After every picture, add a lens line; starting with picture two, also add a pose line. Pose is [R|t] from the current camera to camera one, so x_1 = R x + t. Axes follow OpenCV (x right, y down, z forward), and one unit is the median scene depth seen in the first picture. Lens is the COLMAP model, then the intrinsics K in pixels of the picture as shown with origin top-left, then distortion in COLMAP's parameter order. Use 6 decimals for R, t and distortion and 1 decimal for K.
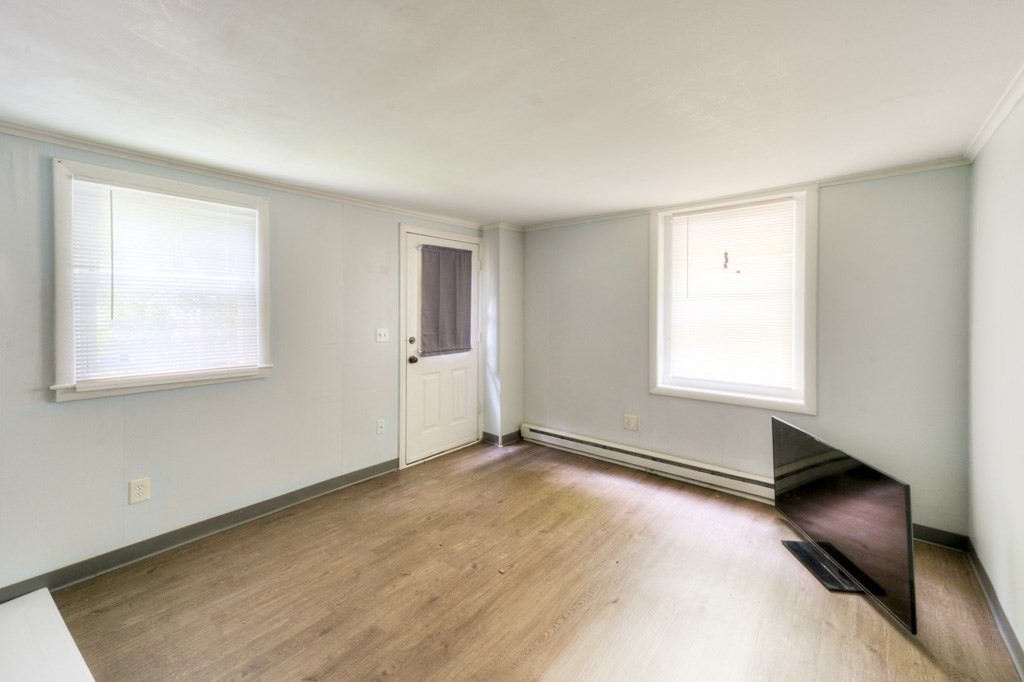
lens RADIAL K [[411.2, 0, 509.3], [0, 411.2, 312.5], [0, 0, 1]] dist [0.000468, 0.000016]
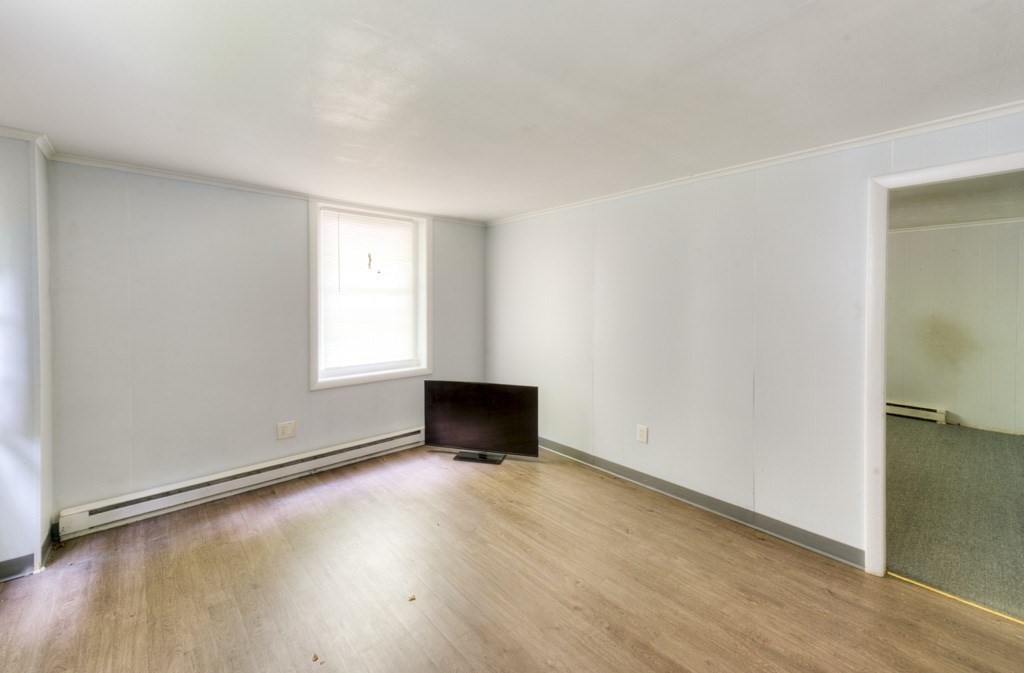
lens RADIAL K [[411.3, 0, 512.9], [0, 411.3, 304.4], [0, 0, 1]] dist [0.000981, 0.000132]
pose [[0.134315, -0.009507, 0.990893, -0.562666], [0.007195, 0.999937, 0.008619, -0.008011], [-0.990913, 0.005971, 0.134375, 0.430402]]
